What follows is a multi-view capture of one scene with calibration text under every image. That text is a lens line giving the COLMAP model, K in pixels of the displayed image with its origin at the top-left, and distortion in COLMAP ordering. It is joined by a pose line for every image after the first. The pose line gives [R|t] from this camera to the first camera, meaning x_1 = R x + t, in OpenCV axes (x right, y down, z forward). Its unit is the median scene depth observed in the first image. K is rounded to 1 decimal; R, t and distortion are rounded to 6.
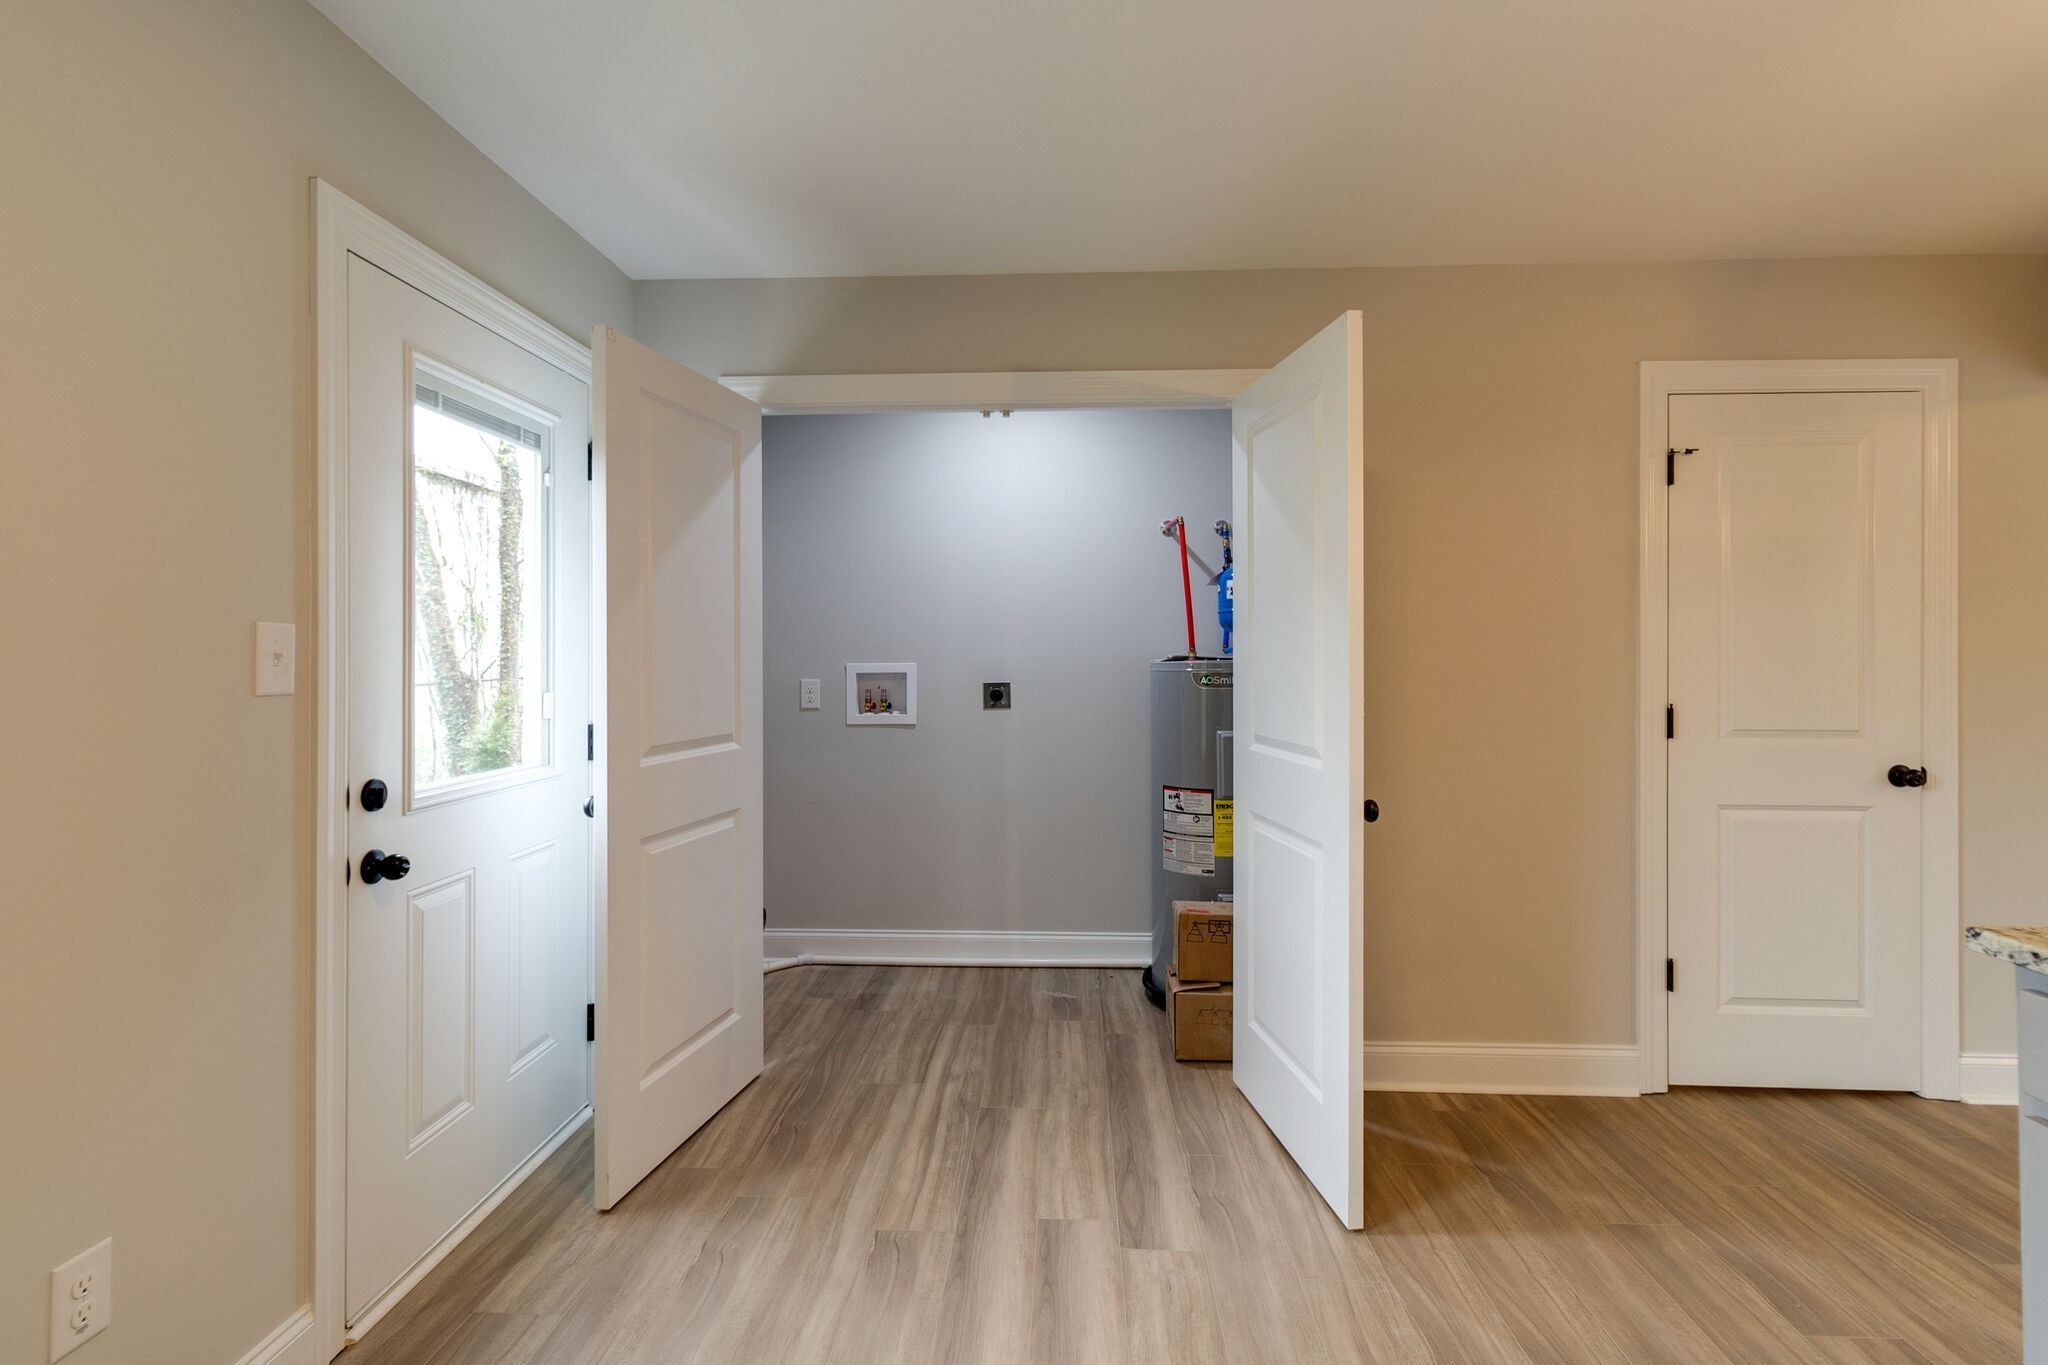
lens RADIAL K [[988.2, 0, 1027.6], [0, 988.2, 647.4], [0, 0, 1]] dist [0.002333, 0.000784]
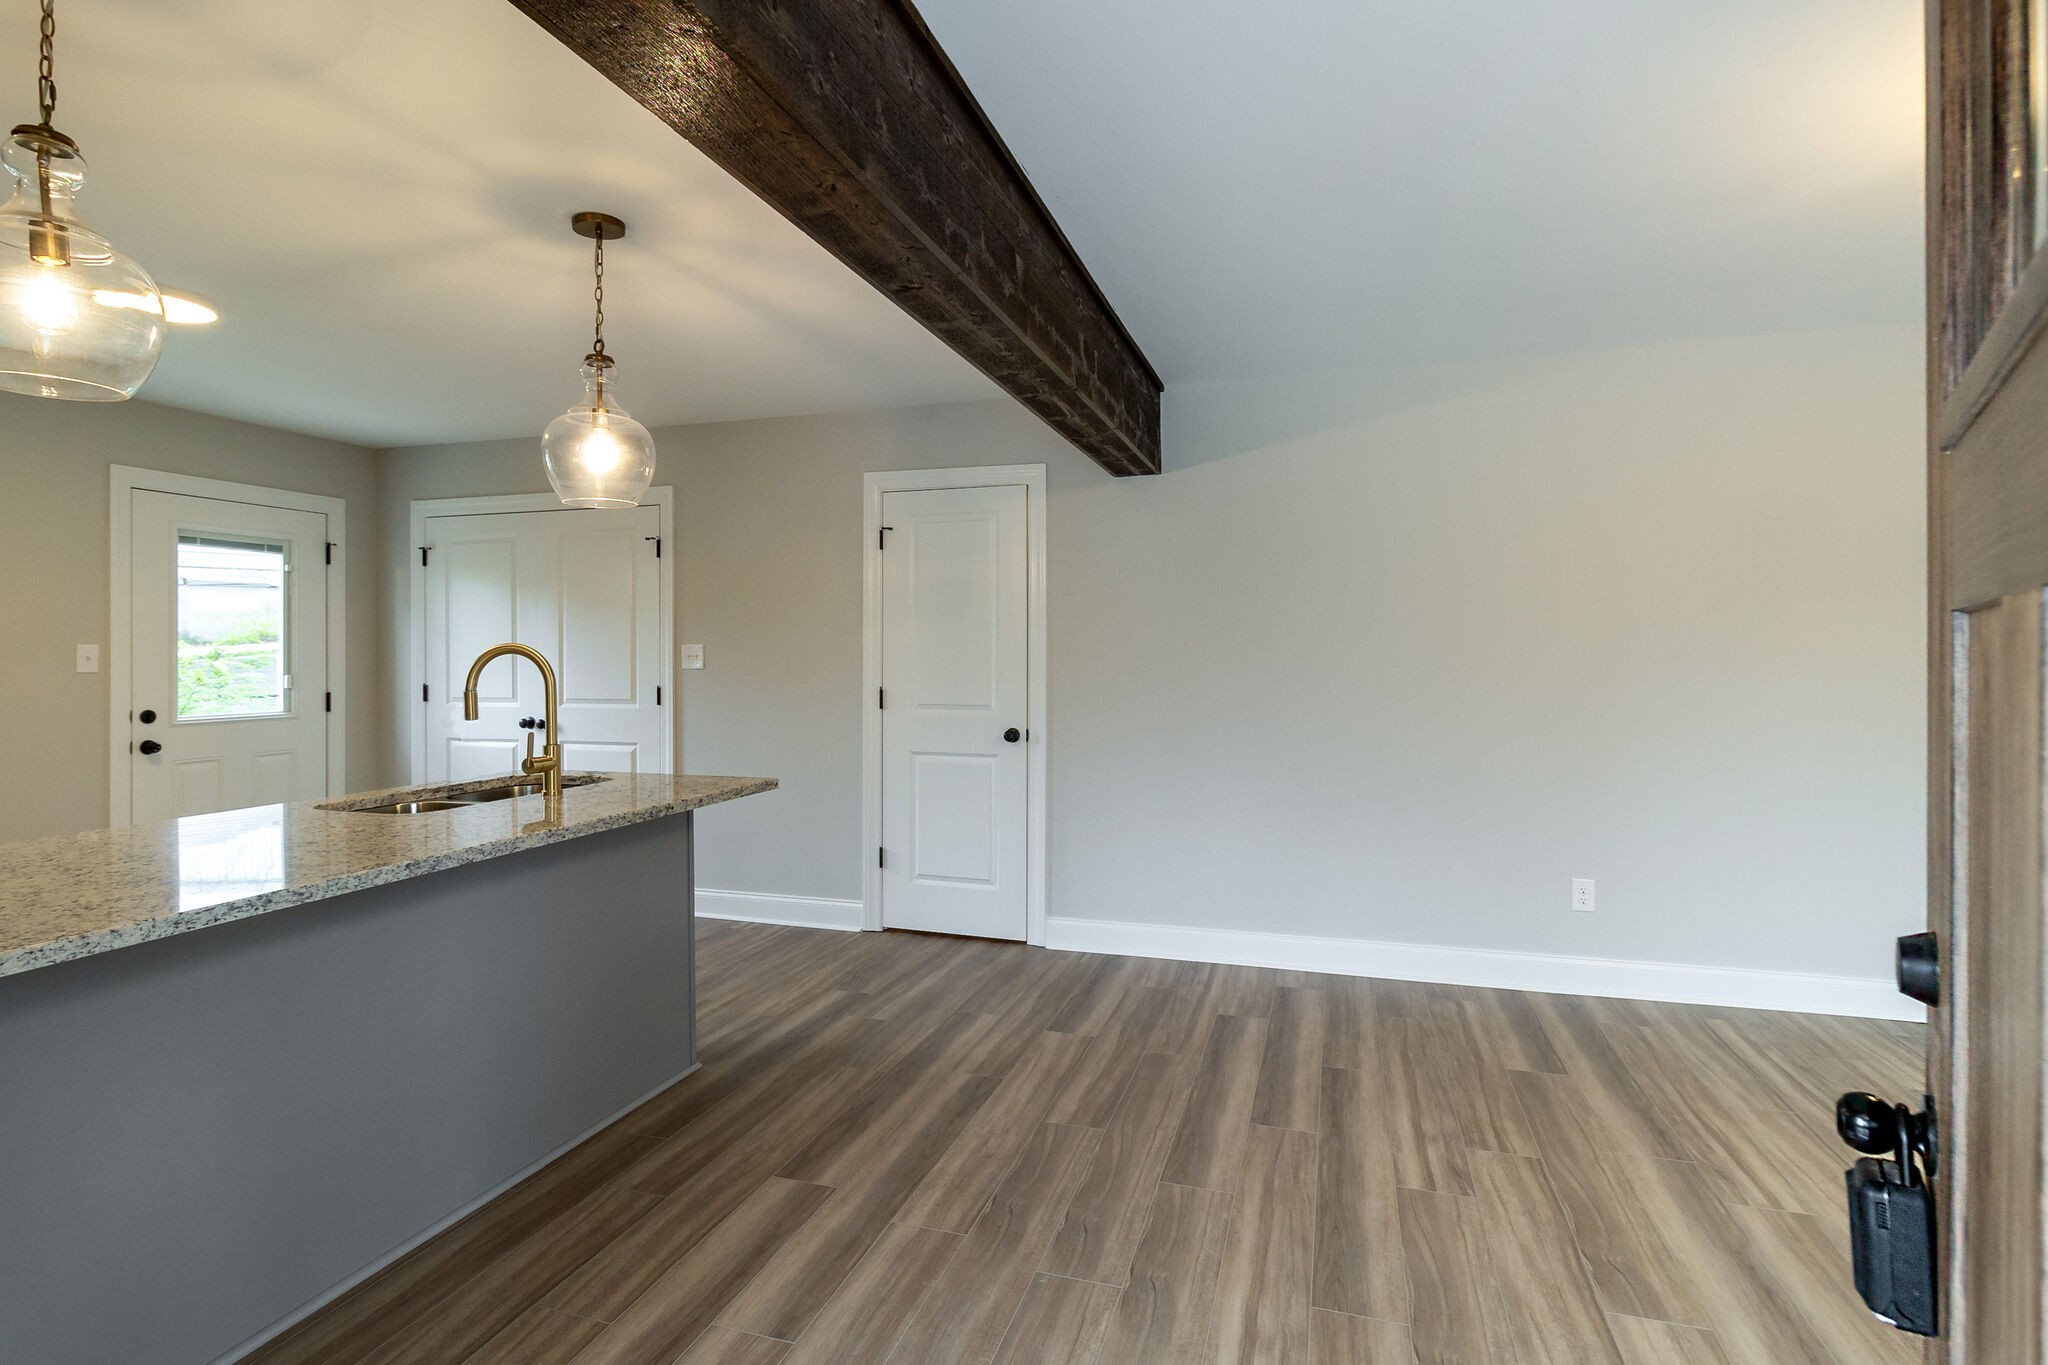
lens RADIAL K [[996.5, 0, 1020.5], [0, 996.5, 657.1], [0, 0, 1]] dist [0.001430, 0.001002]
pose [[0.965820, 0.000942, -0.259211, 1.340606], [0.001514, 0.999956, 0.009276, -0.007431], [0.259208, -0.009351, 0.965776, -0.514319]]
